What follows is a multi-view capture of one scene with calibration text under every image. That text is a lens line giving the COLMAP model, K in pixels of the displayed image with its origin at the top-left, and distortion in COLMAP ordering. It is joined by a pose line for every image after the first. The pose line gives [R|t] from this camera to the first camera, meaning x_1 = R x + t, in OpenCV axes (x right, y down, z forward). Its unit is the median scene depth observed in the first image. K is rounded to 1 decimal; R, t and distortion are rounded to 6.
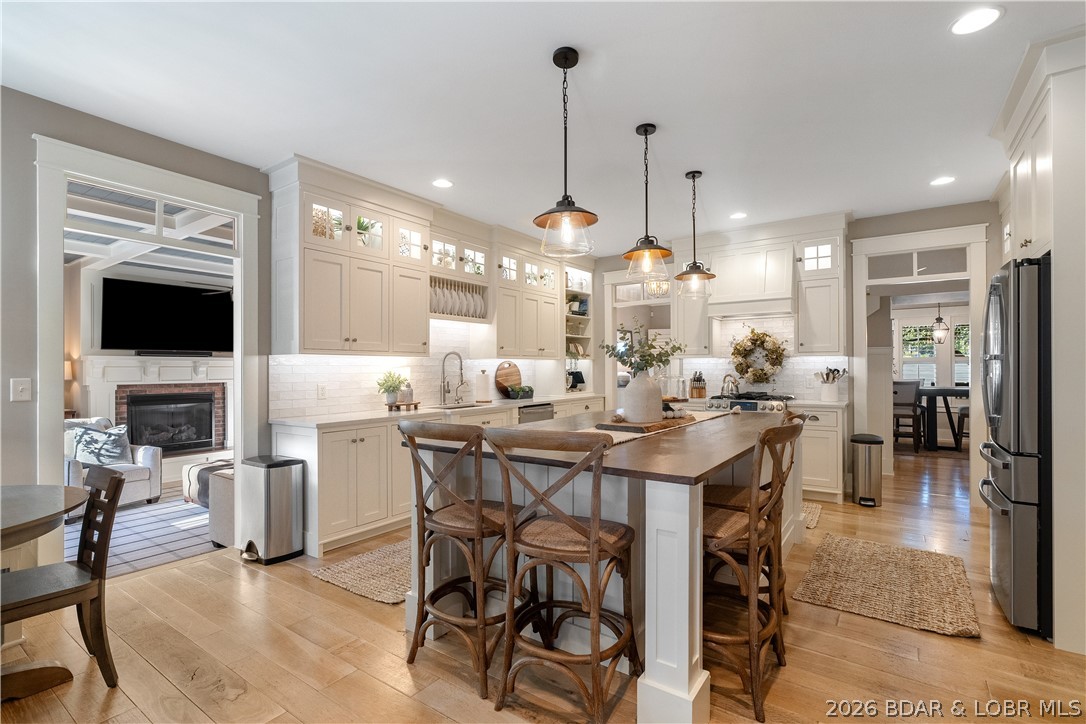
lens RADIAL K [[494.1, 0, 549.0], [0, 494.1, 364.0], [0, 0, 1]] dist [-0.005164, 0.000255]
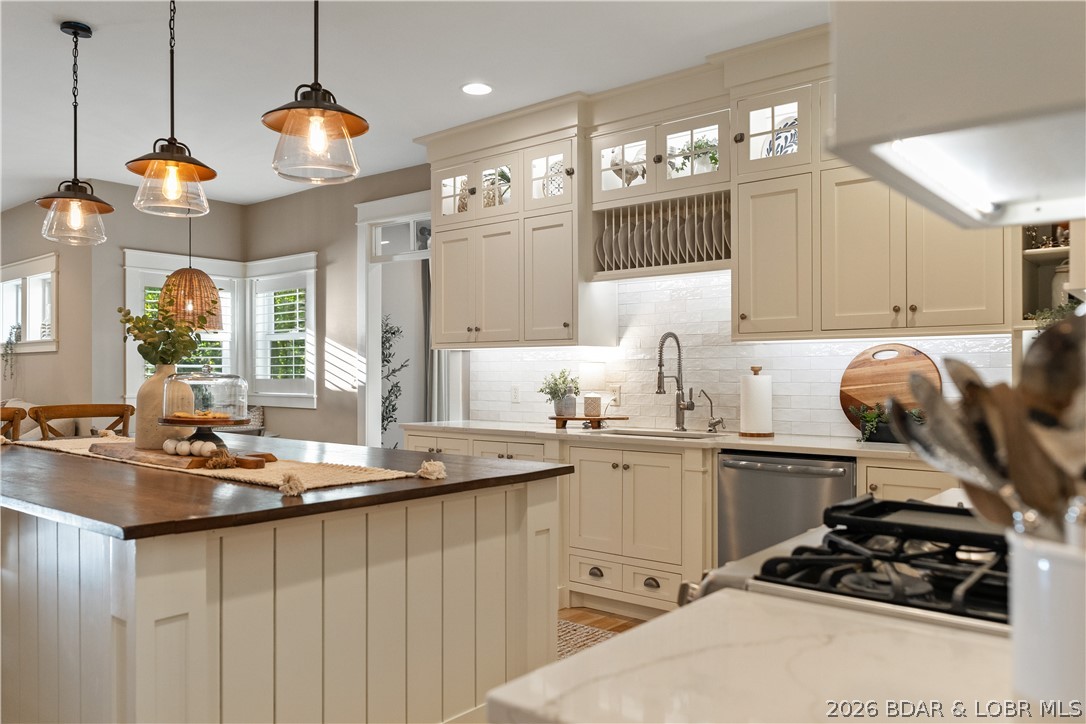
lens RADIAL K [[805.1, 0, 542.6], [0, 805.1, 361.8], [0, 0, 1]] dist [-0.004090, -0.001394]
pose [[-0.071825, -0.005659, -0.997401, 0.779720], [0.014414, 0.999874, -0.006711, 0.012473], [0.997313, -0.014858, -0.071734, 1.043595]]
